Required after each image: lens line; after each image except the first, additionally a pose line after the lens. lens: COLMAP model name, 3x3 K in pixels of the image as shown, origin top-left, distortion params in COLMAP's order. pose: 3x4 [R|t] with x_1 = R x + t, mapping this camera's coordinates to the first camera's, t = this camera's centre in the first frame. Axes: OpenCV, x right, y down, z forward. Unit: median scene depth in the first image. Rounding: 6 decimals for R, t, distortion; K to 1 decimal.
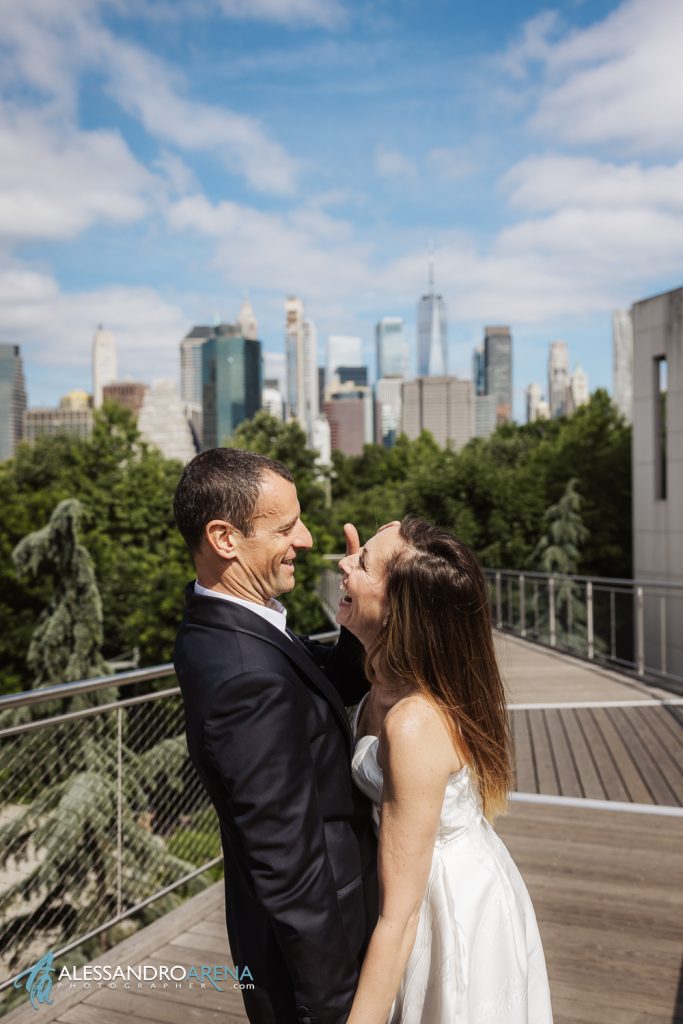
lens RADIAL K [[1069.4, 0, 341.5], [0, 1069.4, 512.0], [0, 0, 1]] dist [0.014020, -0.001131]
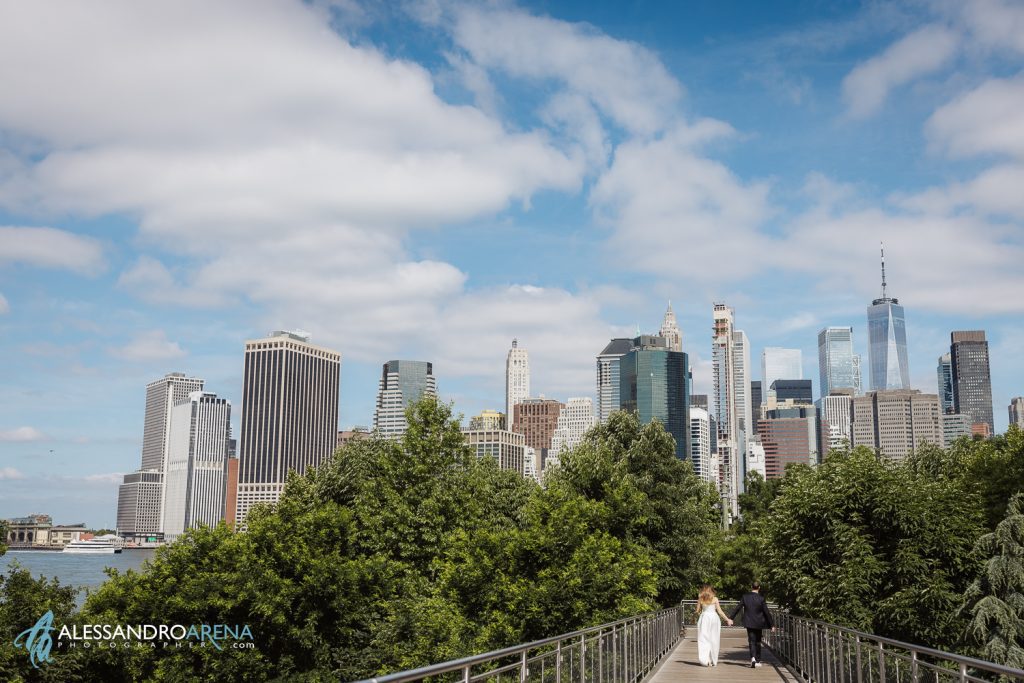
lens RADIAL K [[1107.7, 0, 512.0], [0, 1107.7, 341.5], [0, 0, 1]] dist [0.013052, -0.026380]
pose [[0.964721, -0.023625, -0.262211, 0.075850], [-0.025069, 0.983197, -0.180819, 0.007053], [0.262077, 0.181013, 0.947919, 0.198251]]
